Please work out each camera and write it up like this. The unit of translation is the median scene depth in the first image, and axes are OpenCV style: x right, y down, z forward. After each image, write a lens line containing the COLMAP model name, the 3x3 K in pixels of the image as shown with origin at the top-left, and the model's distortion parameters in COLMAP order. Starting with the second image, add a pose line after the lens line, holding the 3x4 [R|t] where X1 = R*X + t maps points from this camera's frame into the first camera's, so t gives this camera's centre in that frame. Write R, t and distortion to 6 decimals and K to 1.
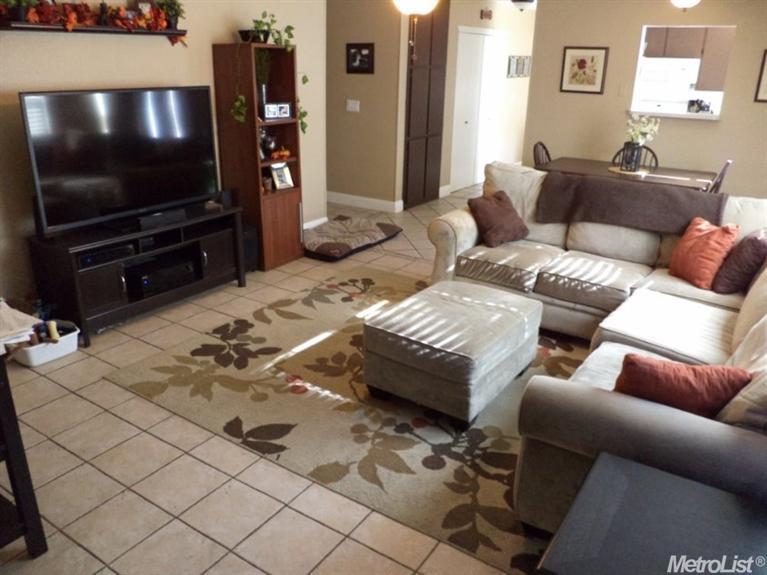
lens RADIAL K [[613.6, 0, 385.4], [0, 613.6, 292.2], [0, 0, 1]] dist [-0.028171, 0.001136]
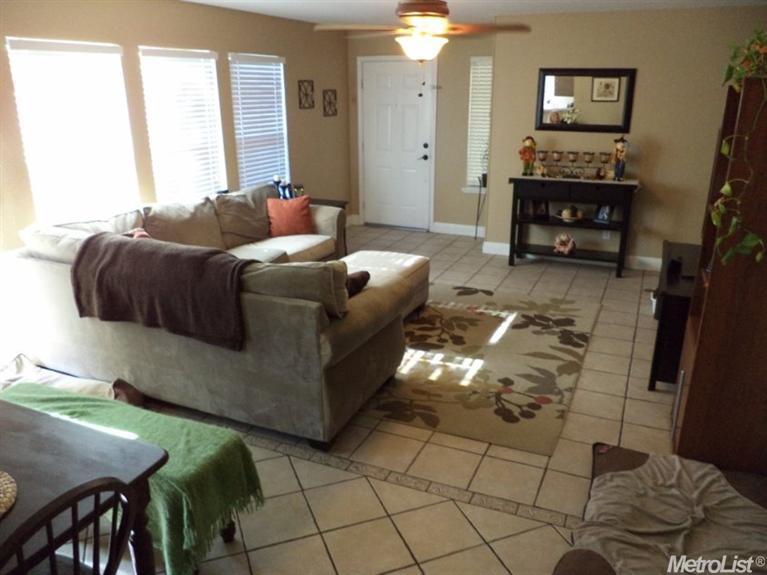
lens RADIAL K [[613.6, 0, 384.8], [0, 613.6, 287.3], [0, 0, 1]] dist [-0.028171, 0.001136]
pose [[-0.986400, 0.038501, -0.159789, 0.279202], [-0.069825, 0.781929, 0.619444, -0.723272], [0.148793, 0.622177, -0.768607, 1.875635]]
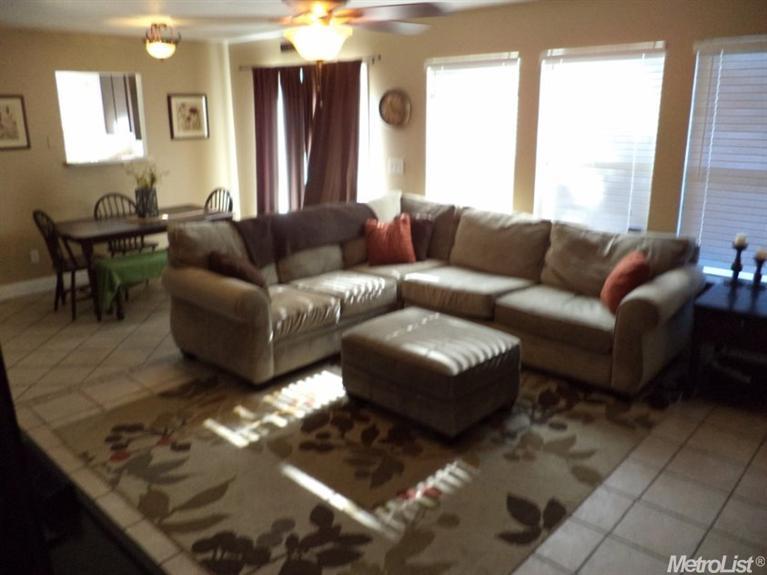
lens RADIAL K [[613.6, 0, 384.8], [0, 613.6, 282.2], [0, 0, 1]] dist [-0.028171, 0.001136]
pose [[0.163271, -0.292615, 0.942188, -0.765804], [0.368418, 0.904001, 0.216912, -0.274488], [-0.915211, 0.311703, 0.255402, 0.672015]]
